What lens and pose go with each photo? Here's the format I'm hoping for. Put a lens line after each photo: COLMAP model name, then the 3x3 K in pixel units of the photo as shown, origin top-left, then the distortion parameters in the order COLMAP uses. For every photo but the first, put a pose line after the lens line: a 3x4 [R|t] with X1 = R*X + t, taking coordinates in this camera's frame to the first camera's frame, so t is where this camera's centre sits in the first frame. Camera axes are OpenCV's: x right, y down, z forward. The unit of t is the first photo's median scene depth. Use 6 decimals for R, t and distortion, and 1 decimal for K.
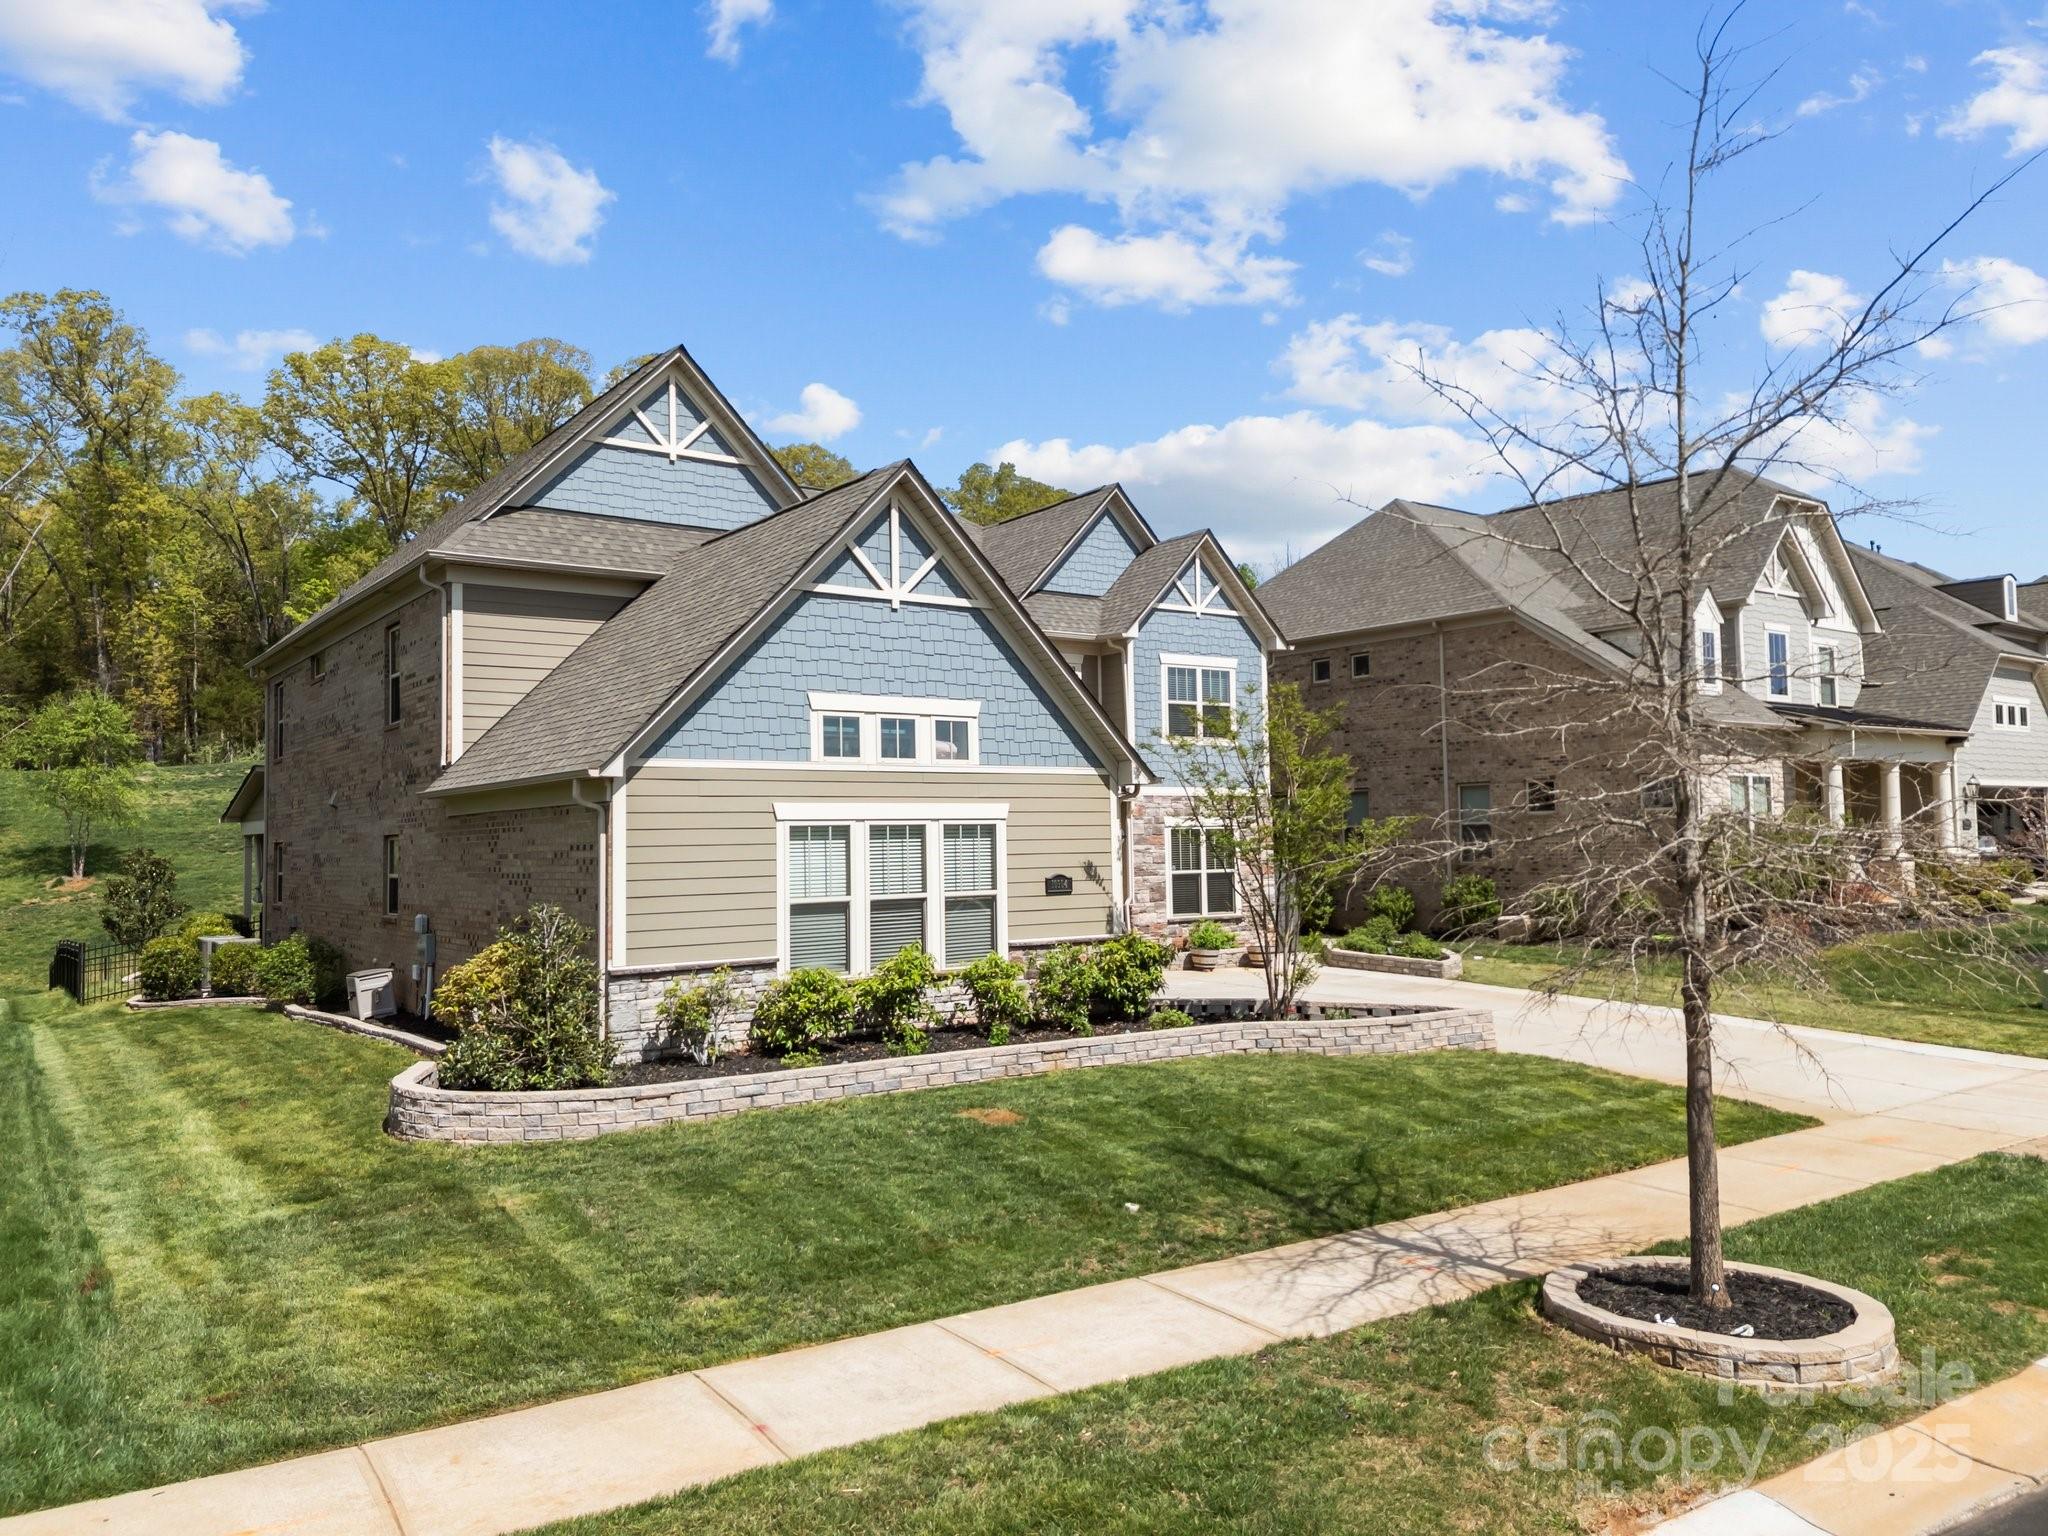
lens RADIAL K [[1433.3, 0, 967.2], [0, 1433.3, 780.0], [0, 0, 1]] dist [0.090918, -0.082980]
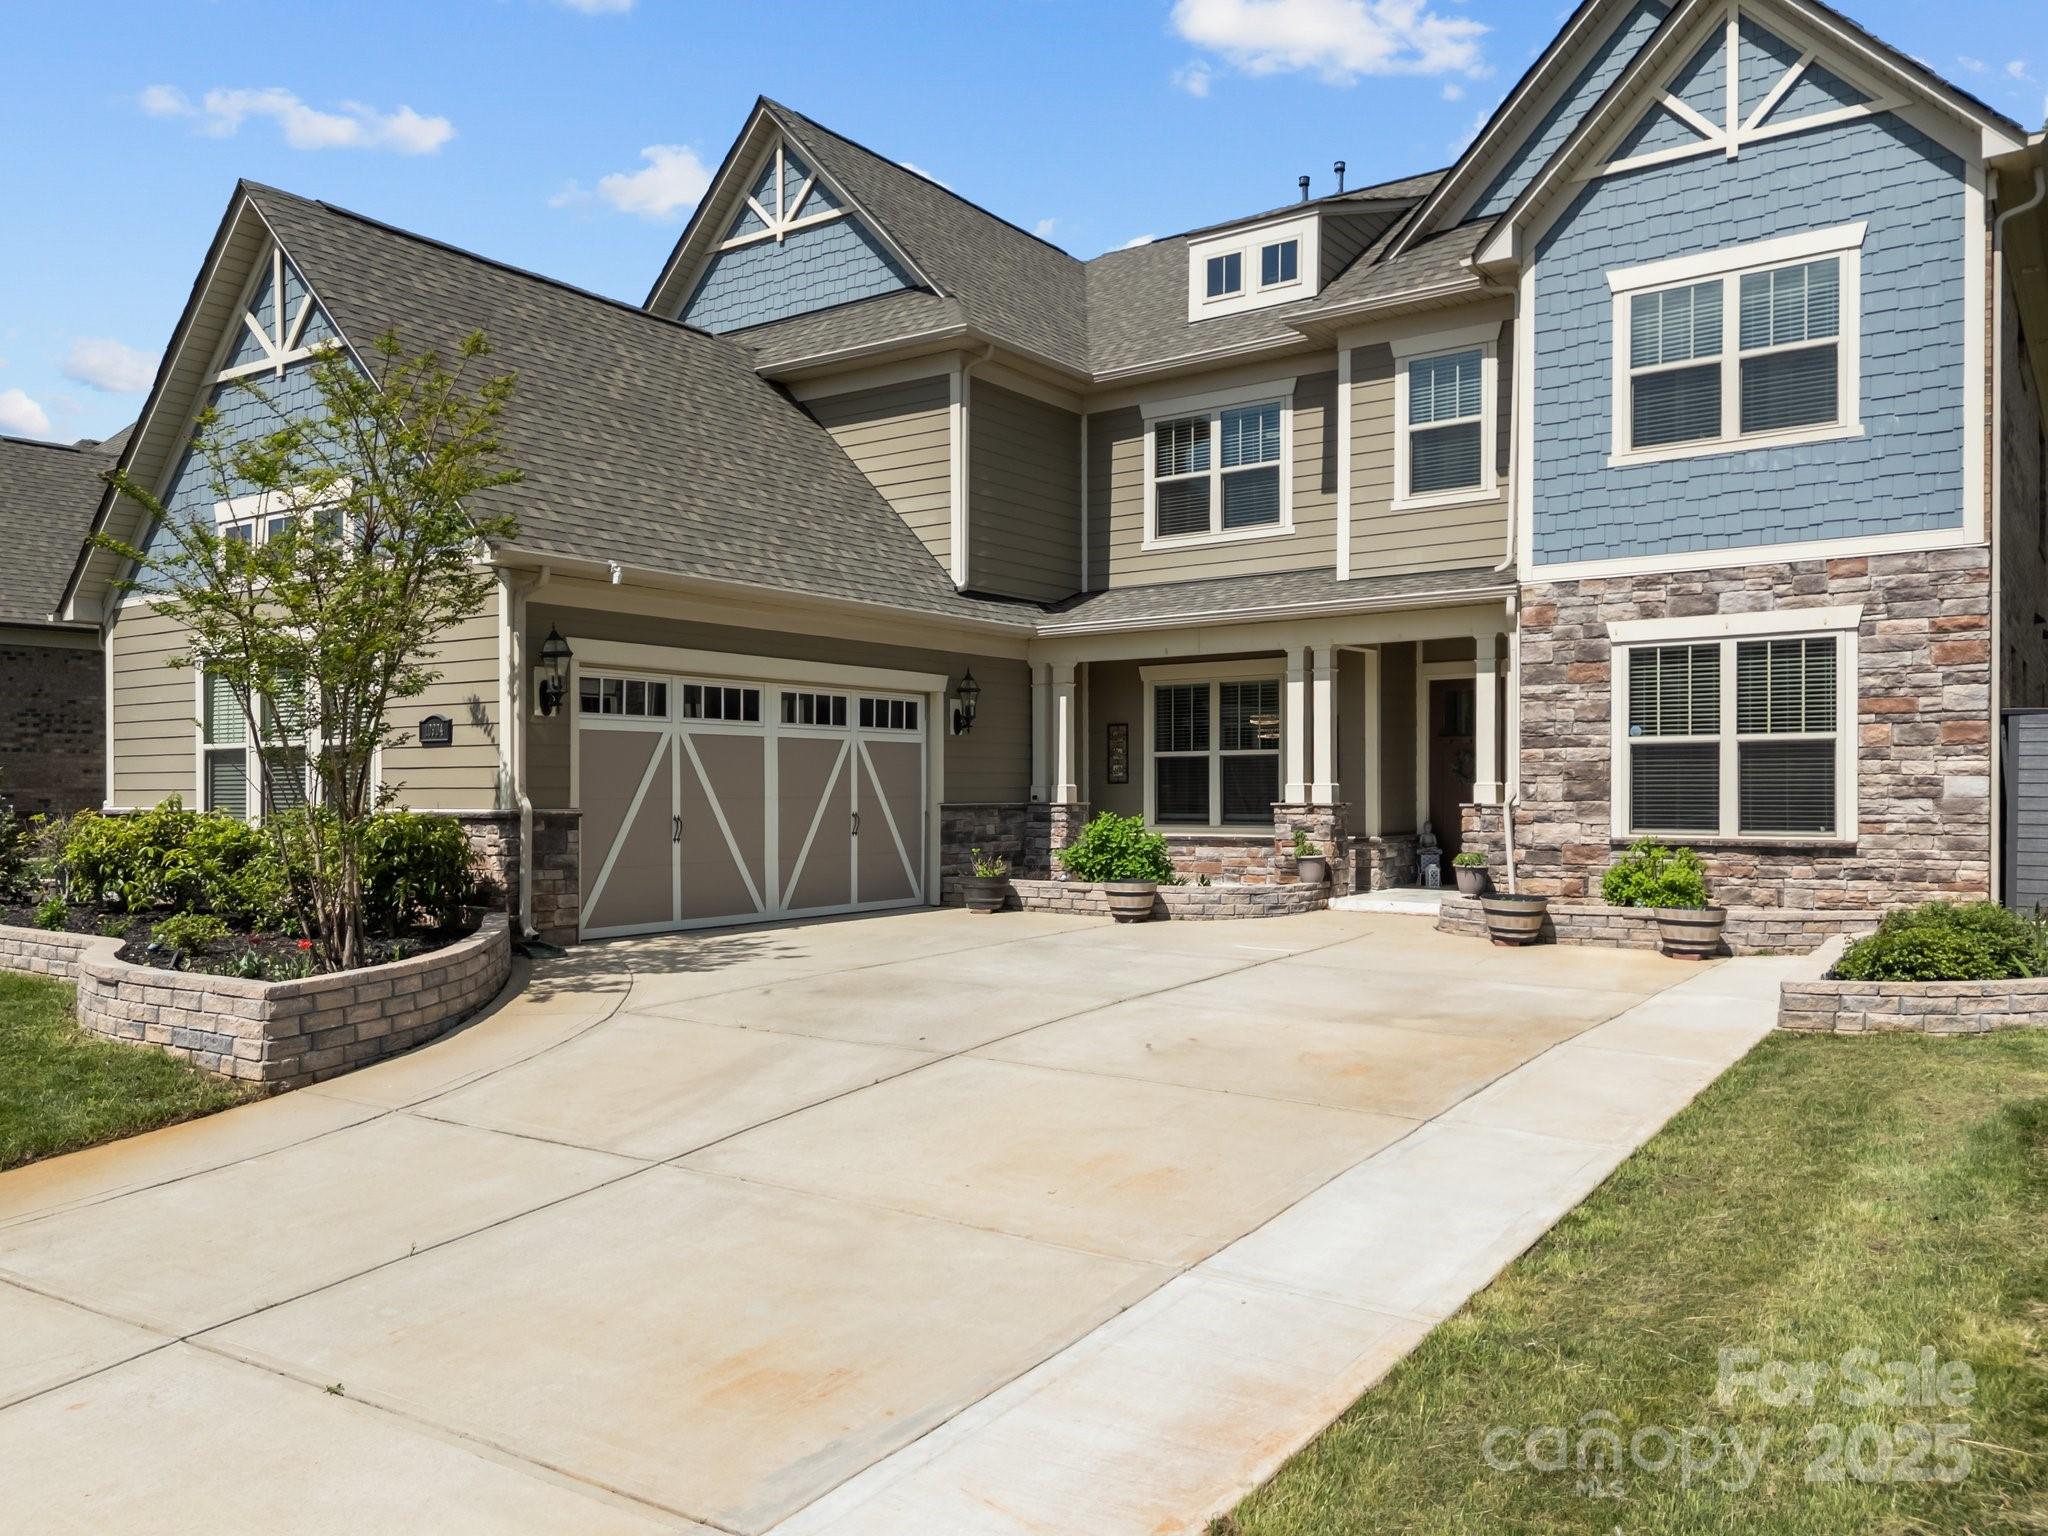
lens RADIAL K [[1472.3, 0, 1045.5], [0, 1472.3, 799.6], [0, 0, 1]] dist [0.074440, -0.073618]
pose [[0.377450, 0.022848, -0.925748, 0.839981], [0.039048, 0.998414, 0.040563, 0.091242], [0.925206, -0.051459, 0.375960, 1.032961]]
